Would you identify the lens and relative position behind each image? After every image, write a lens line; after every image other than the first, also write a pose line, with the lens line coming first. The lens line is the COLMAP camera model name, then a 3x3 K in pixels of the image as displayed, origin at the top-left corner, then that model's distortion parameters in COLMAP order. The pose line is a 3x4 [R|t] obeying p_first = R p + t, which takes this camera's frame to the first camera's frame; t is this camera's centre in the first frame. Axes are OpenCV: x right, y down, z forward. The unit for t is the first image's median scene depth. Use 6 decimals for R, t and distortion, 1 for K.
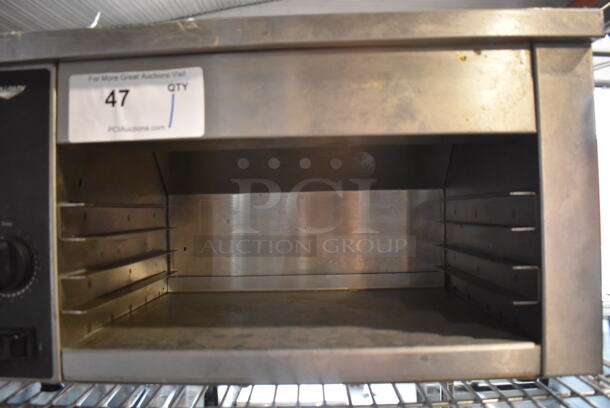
lens RADIAL K [[473.7, 0, 305.0], [0, 473.7, 204.0], [0, 0, 1]] dist [-0.113954, 0.033771]
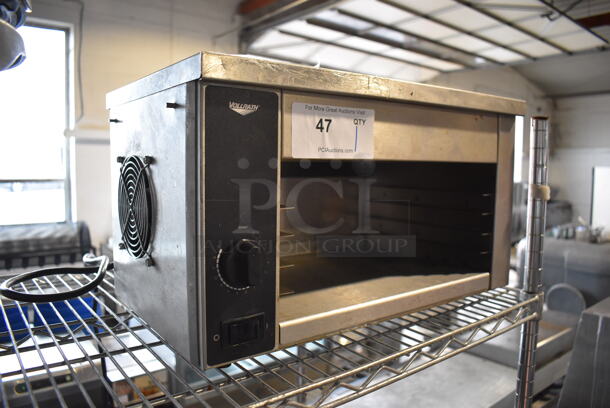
lens RADIAL K [[473.7, 0, 305.0], [0, 473.7, 204.0], [0, 0, 1]] dist [-0.113954, 0.033771]
pose [[0.784868, -0.026480, 0.619097, -1.267623], [-0.037803, 0.995180, 0.090491, -0.127498], [-0.618509, -0.094427, 0.780083, -0.014962]]
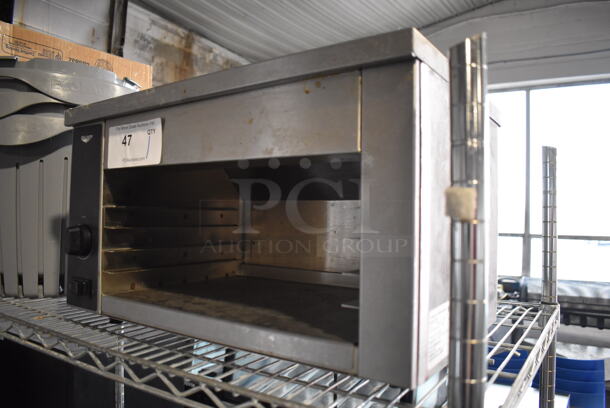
lens RADIAL K [[486.9, 0, 305.0], [0, 486.9, 204.0], [0, 0, 1]] dist [-0.145013, 0.001014]
pose [[0.843806, 0.022553, -0.536174, 0.992427], [-0.027226, 0.999629, -0.000799, -0.025458], [0.535957, 0.015272, 0.844107, -0.048768]]
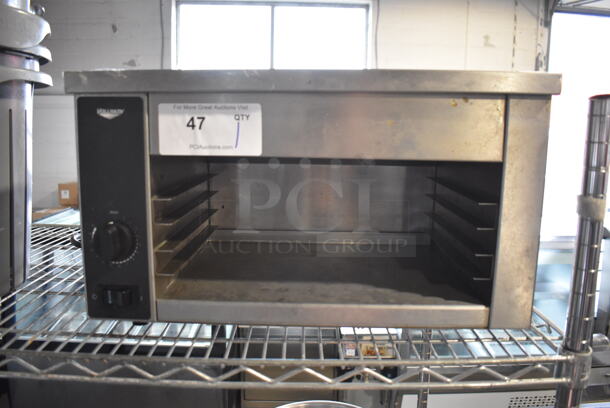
lens RADIAL K [[473.7, 0, 305.0], [0, 473.7, 204.0], [0, 0, 1]] dist [-0.113954, 0.033771]
pose [[0.999342, 0.034688, 0.010645, -0.096394], [-0.036056, 0.982210, 0.184293, -0.260492], [-0.004063, -0.184555, 0.982814, -0.380059]]
